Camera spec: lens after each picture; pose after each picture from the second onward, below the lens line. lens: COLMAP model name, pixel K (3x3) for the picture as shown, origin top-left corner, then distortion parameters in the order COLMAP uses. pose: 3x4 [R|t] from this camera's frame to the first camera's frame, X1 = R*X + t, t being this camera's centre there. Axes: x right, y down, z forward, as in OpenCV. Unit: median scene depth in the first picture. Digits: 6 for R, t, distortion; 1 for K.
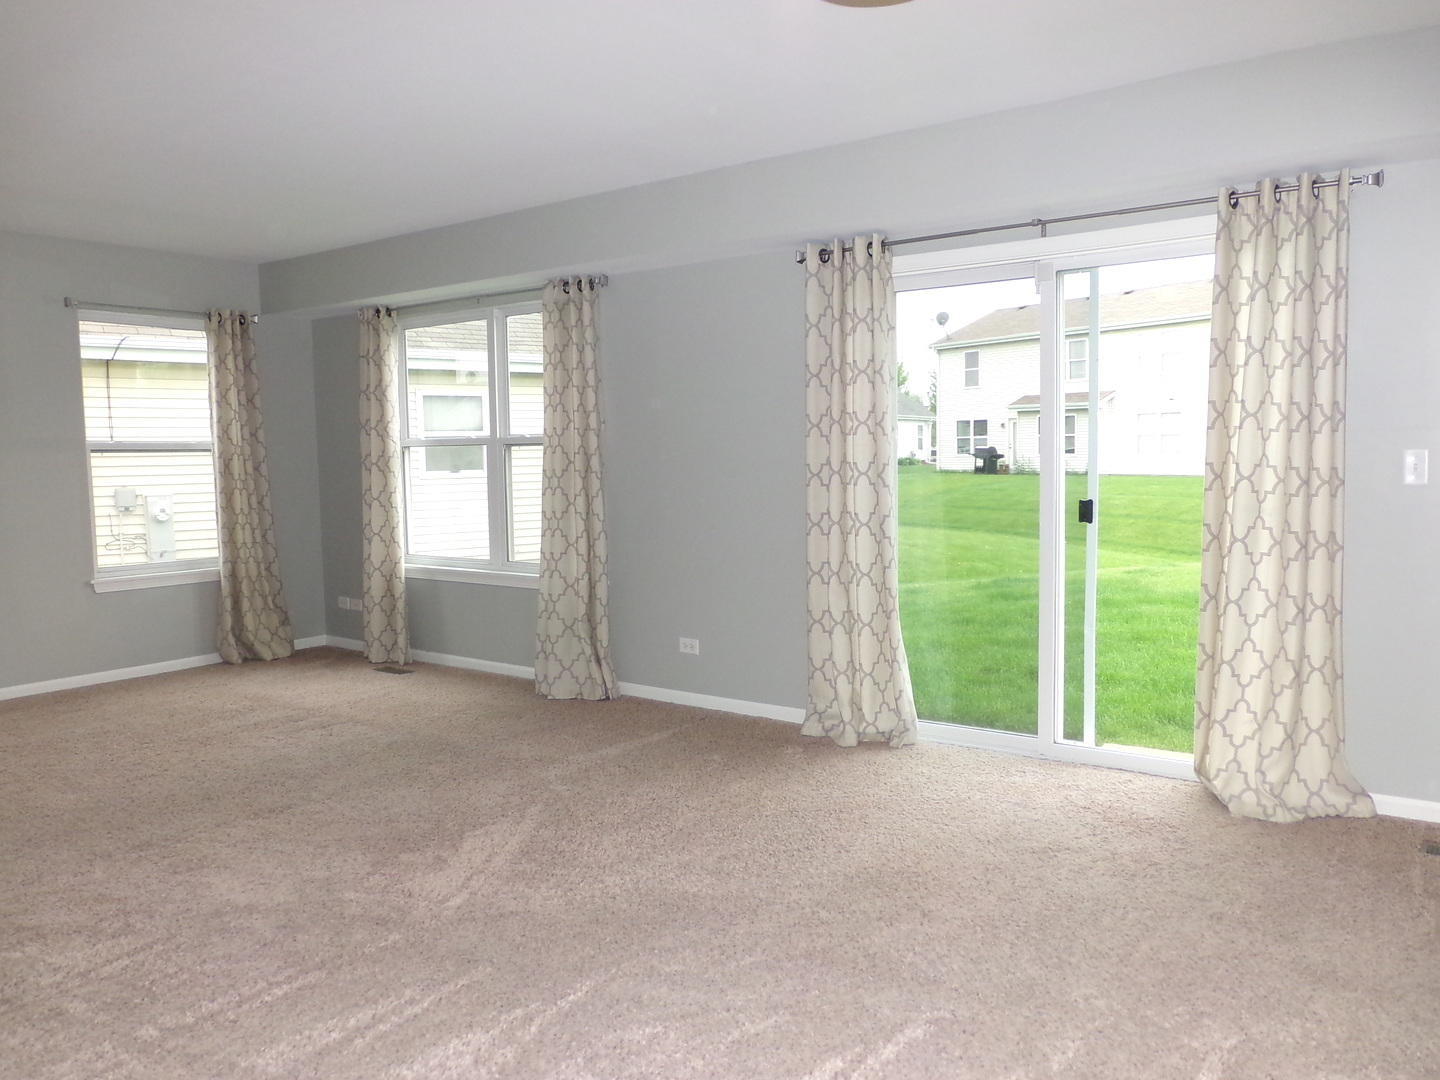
lens RADIAL K [[1109.2, 0, 720.0], [0, 1109.2, 540.0], [0, 0, 1]] dist [-0.061501, 0.106950]
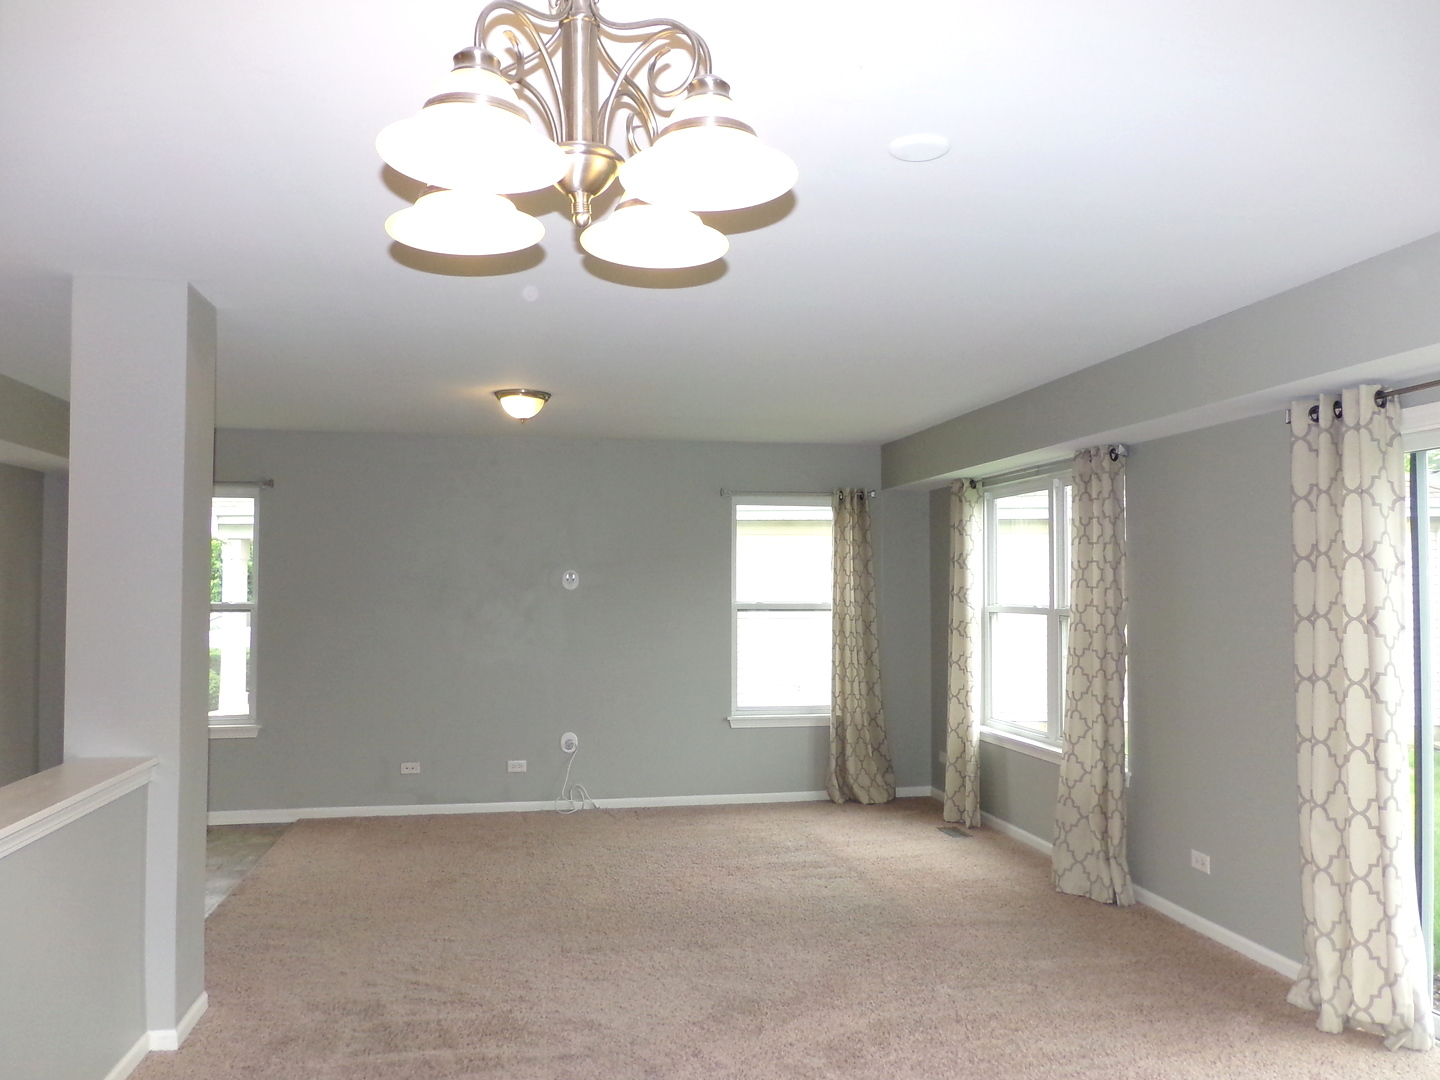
lens RADIAL K [[1105.0, 0, 720.0], [0, 1105.0, 540.0], [0, 0, 1]] dist [-0.036860, 0.014449]
pose [[0.735440, -0.012848, -0.677468, 0.248673], [-0.066380, 0.993645, -0.090904, -0.045589], [0.674331, 0.111825, 0.729913, 0.083649]]
